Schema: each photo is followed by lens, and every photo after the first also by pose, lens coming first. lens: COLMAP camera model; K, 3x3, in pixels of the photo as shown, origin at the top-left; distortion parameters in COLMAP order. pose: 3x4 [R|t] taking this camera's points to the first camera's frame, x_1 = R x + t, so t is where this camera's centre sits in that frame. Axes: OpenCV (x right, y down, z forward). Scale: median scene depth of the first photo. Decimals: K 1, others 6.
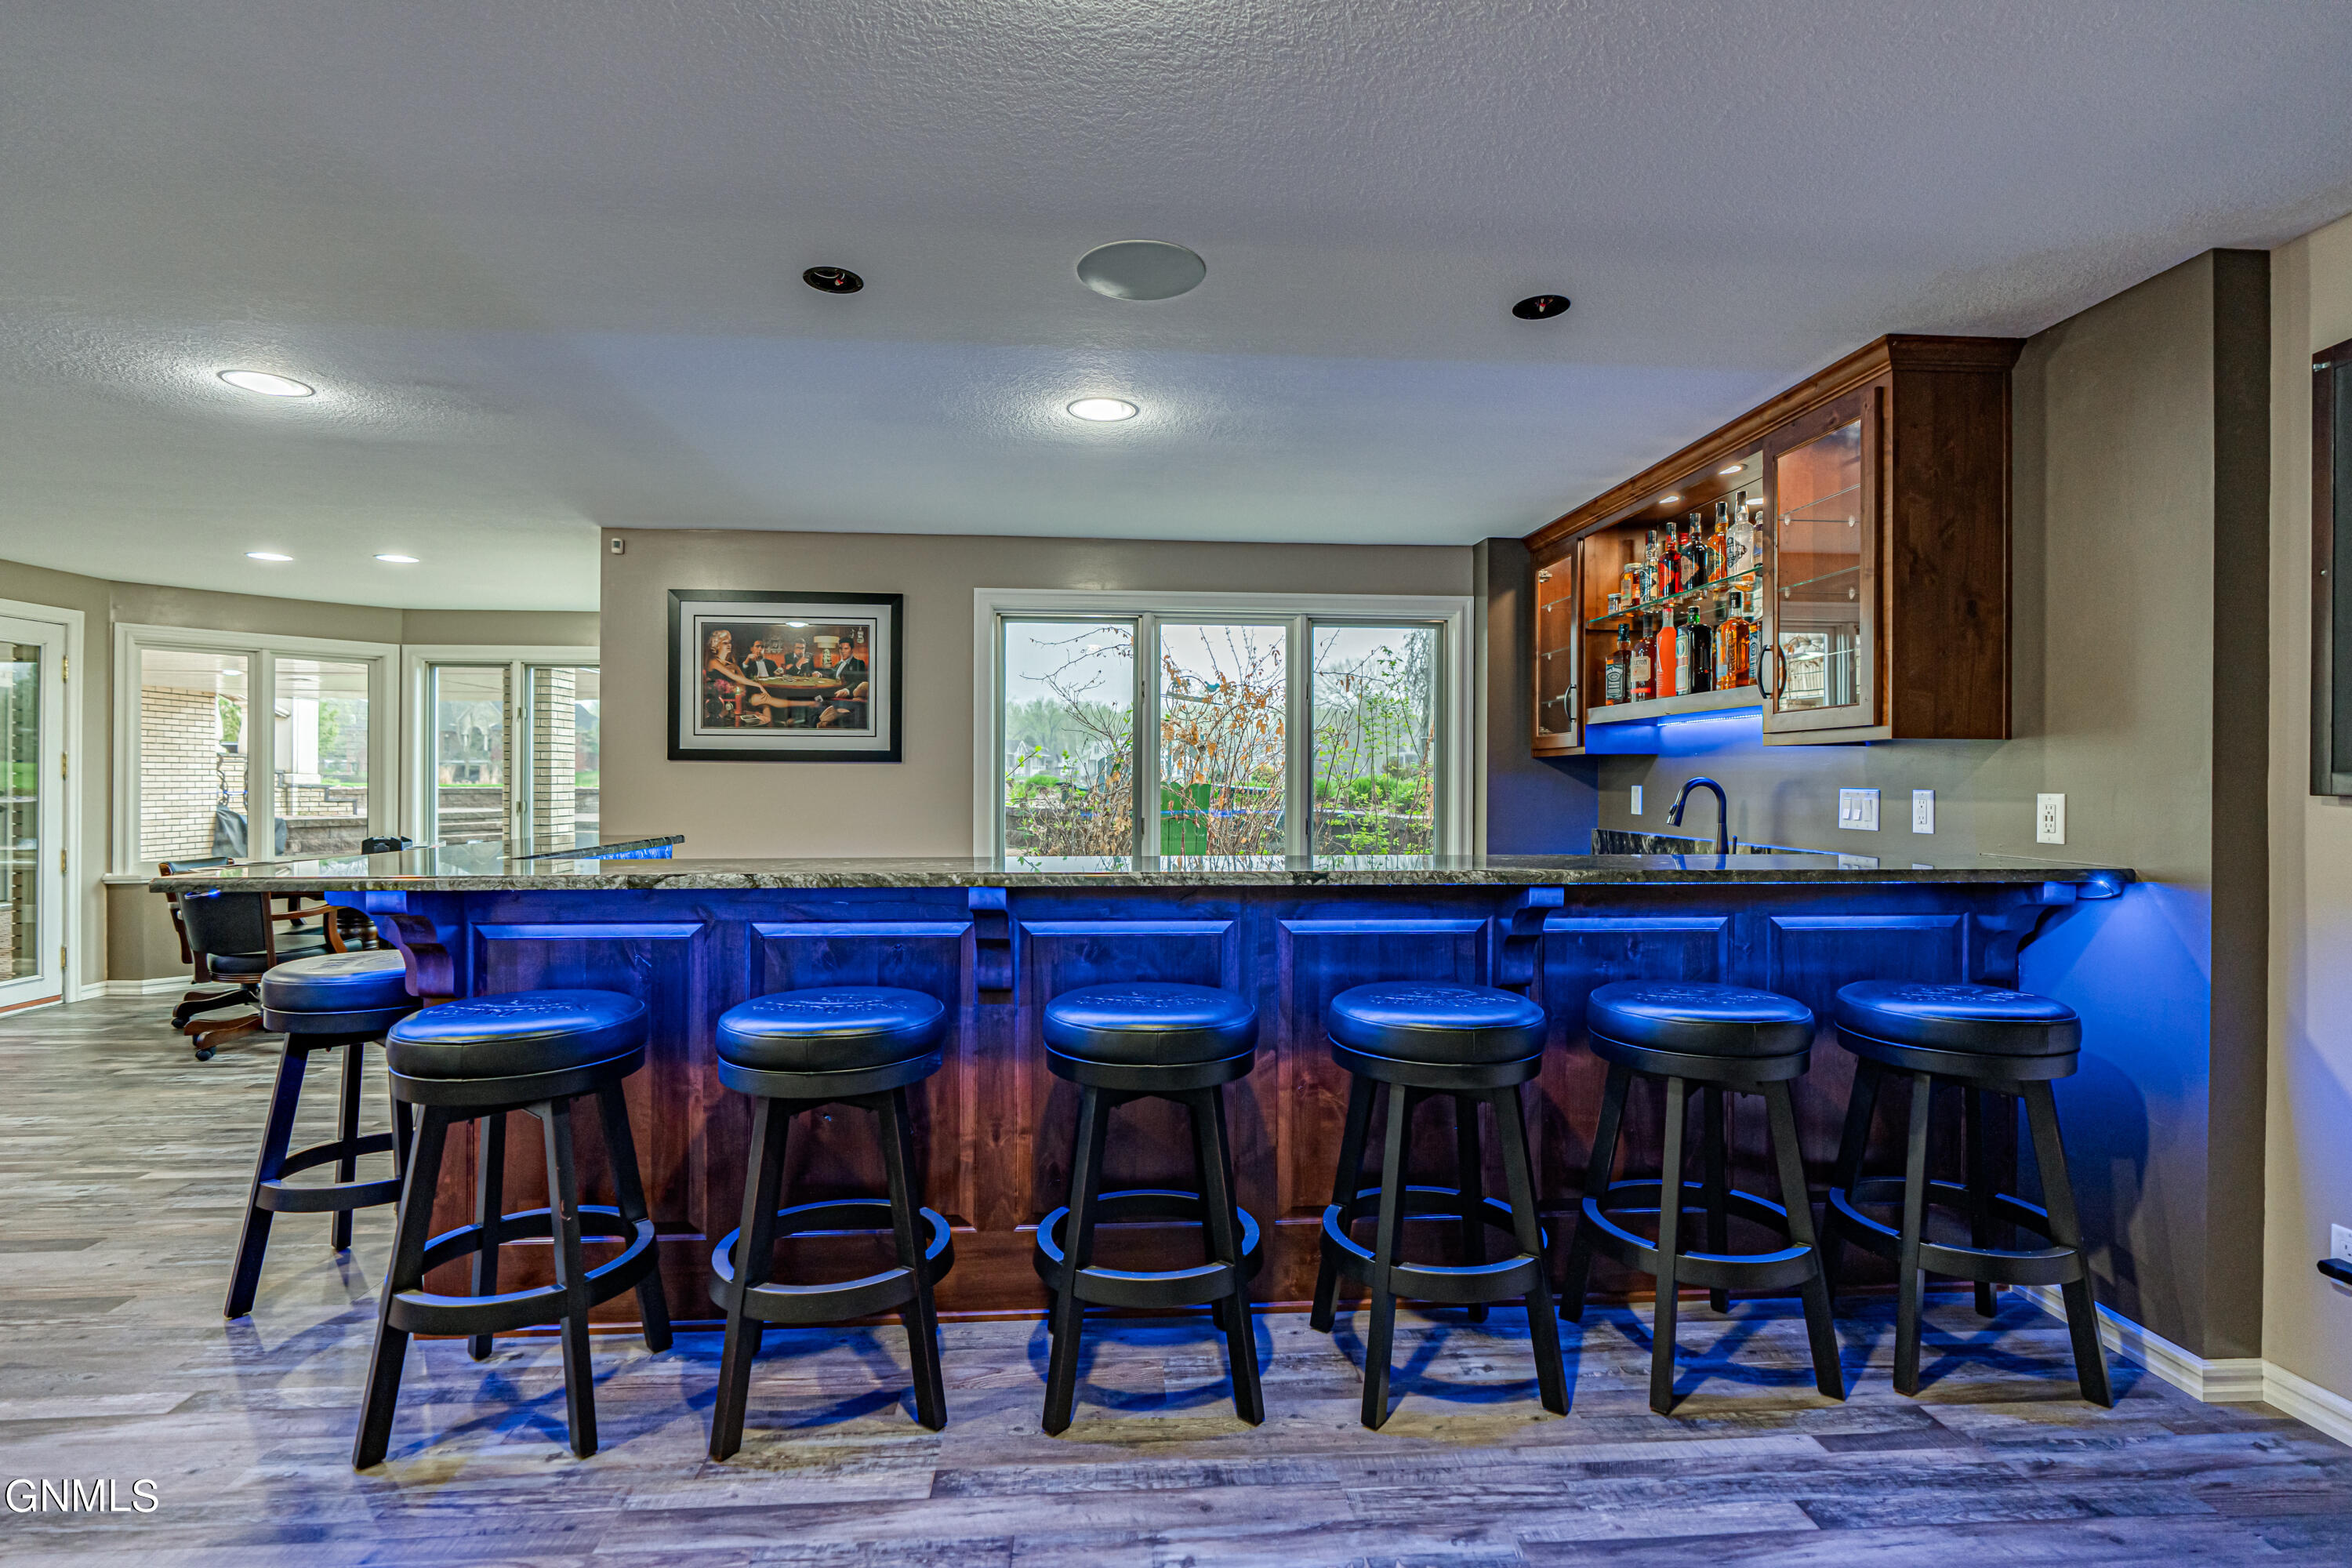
lens RADIAL K [[1114.5, 0, 1114.2], [0, 1114.5, 744.7], [0, 0, 1]] dist [0.002312, -0.000701]
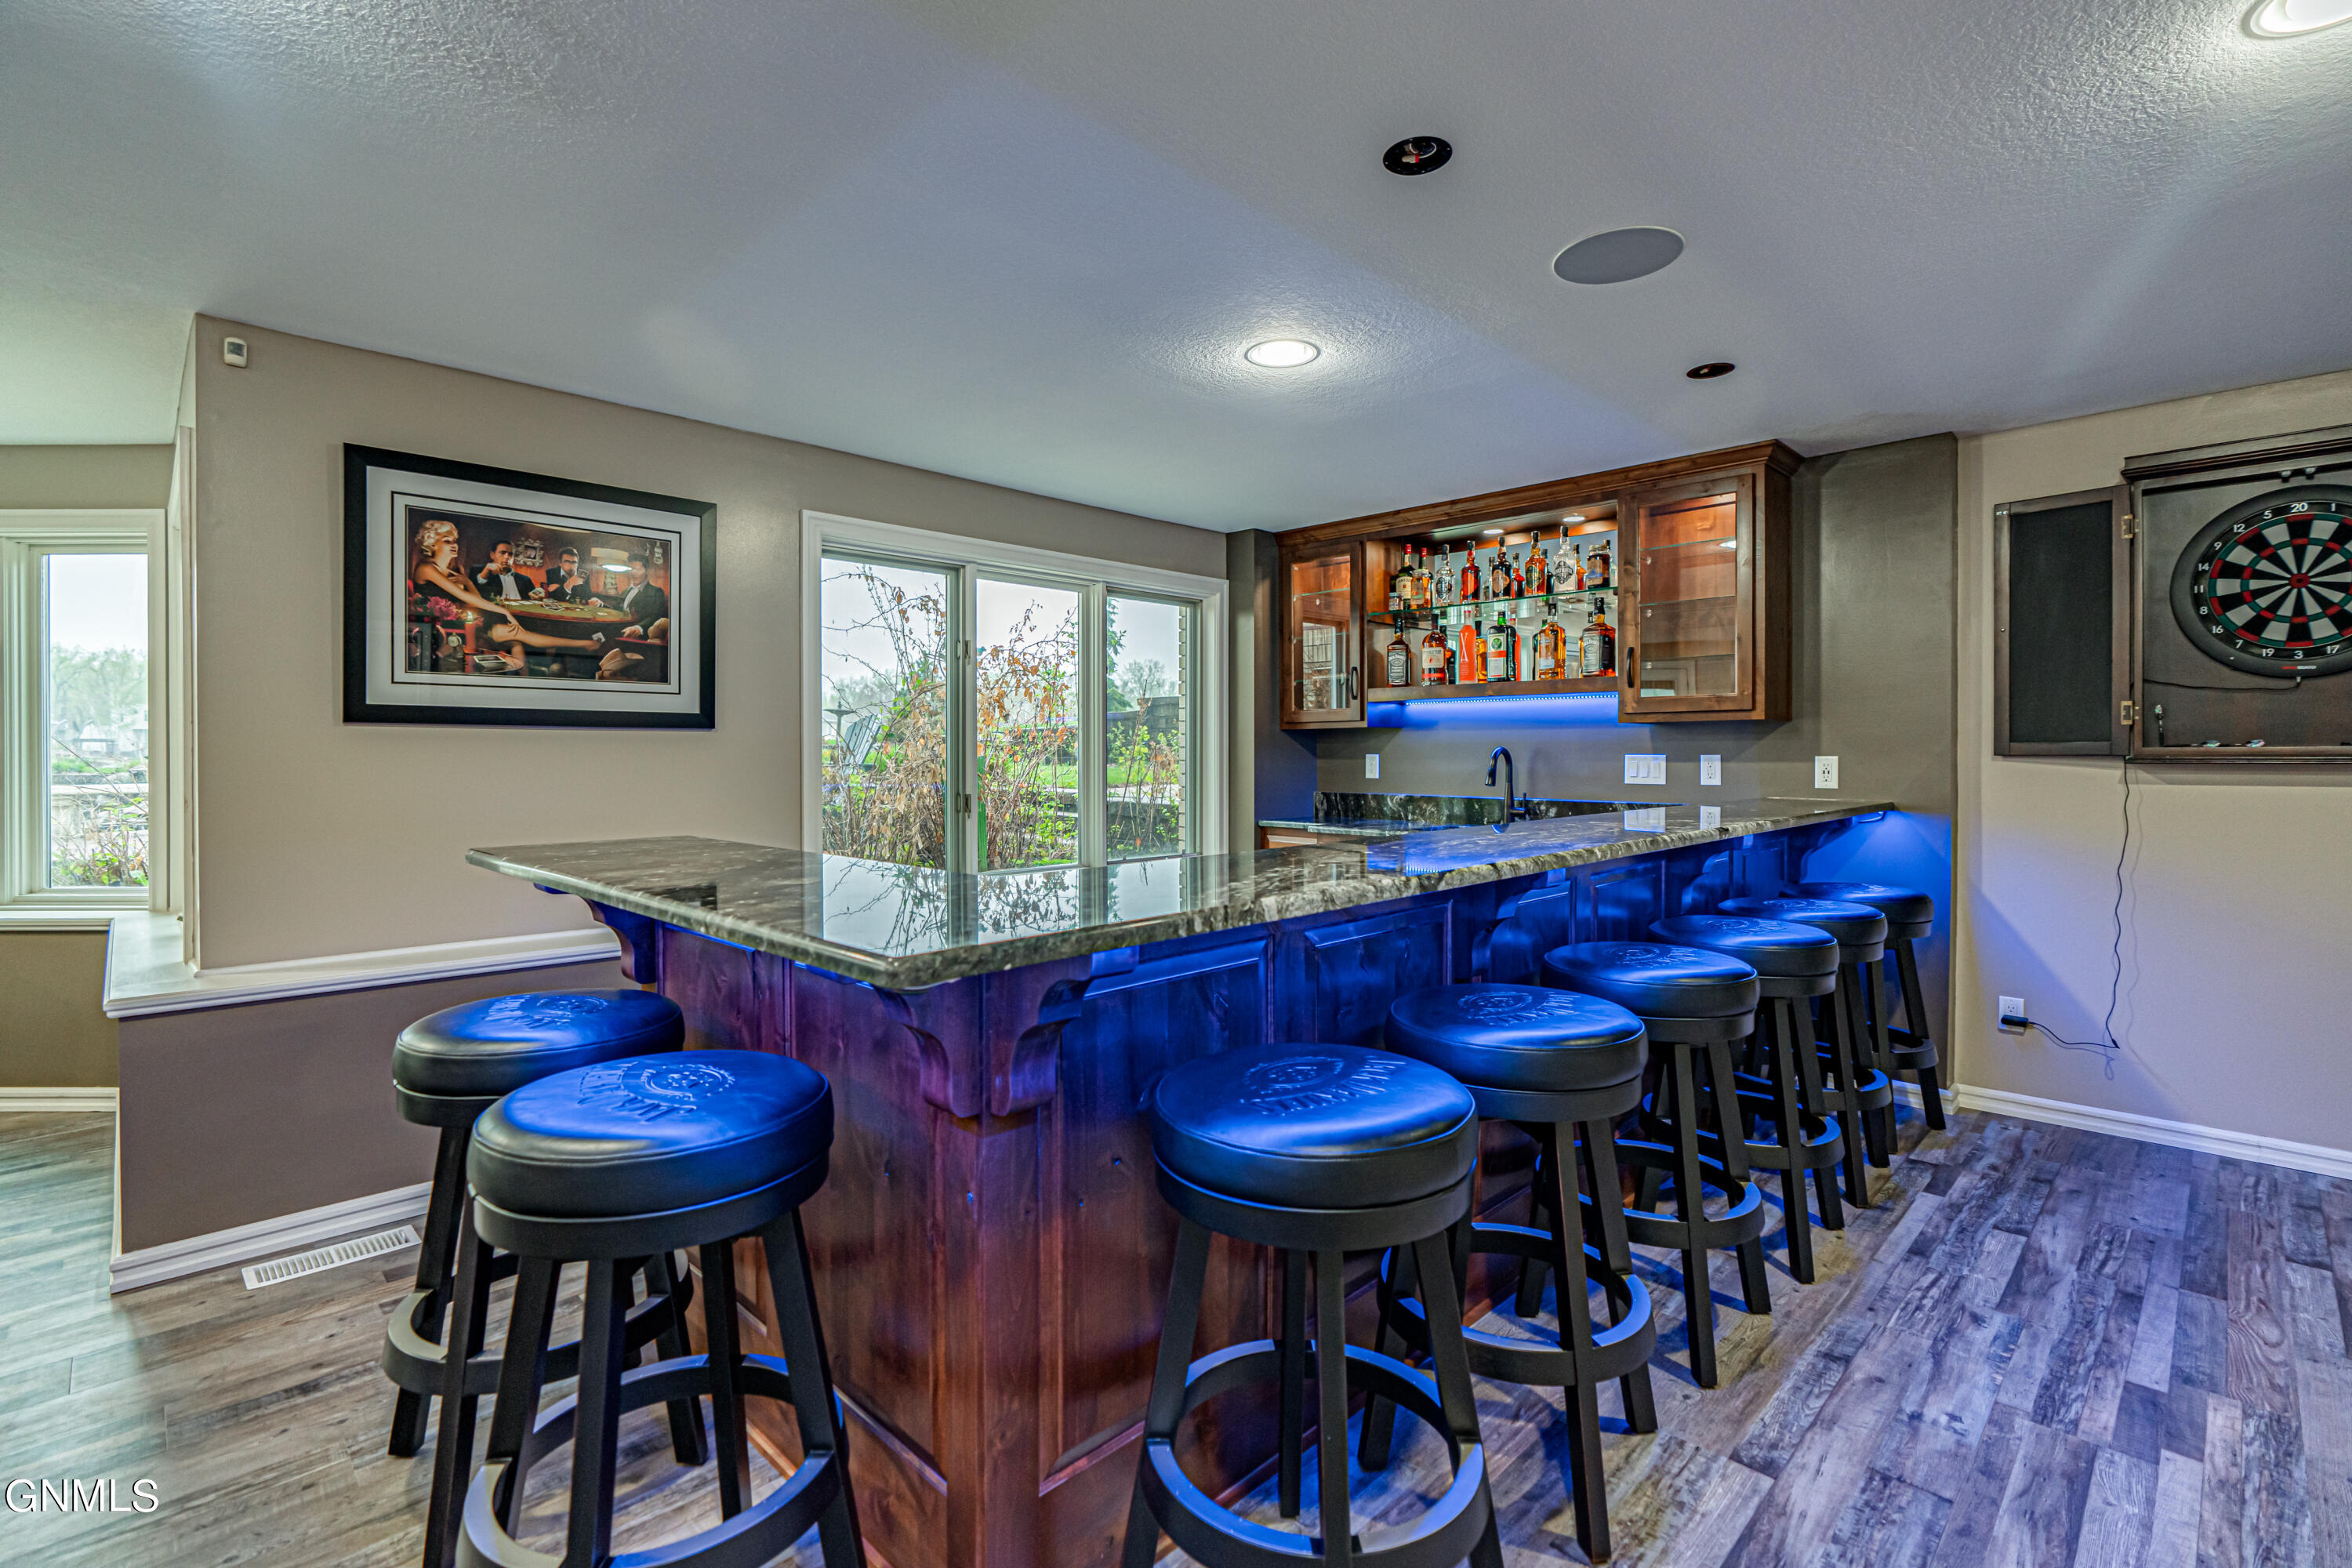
lens RADIAL K [[1114.5, 0, 1091.8], [0, 1114.5, 746.6], [0, 0, 1]] dist [0.002312, -0.000701]
pose [[0.751943, -0.001860, 0.659226, -0.495244], [-0.018139, 0.999559, 0.023510, 0.005670], [-0.658979, -0.029636, 0.751577, 0.263343]]
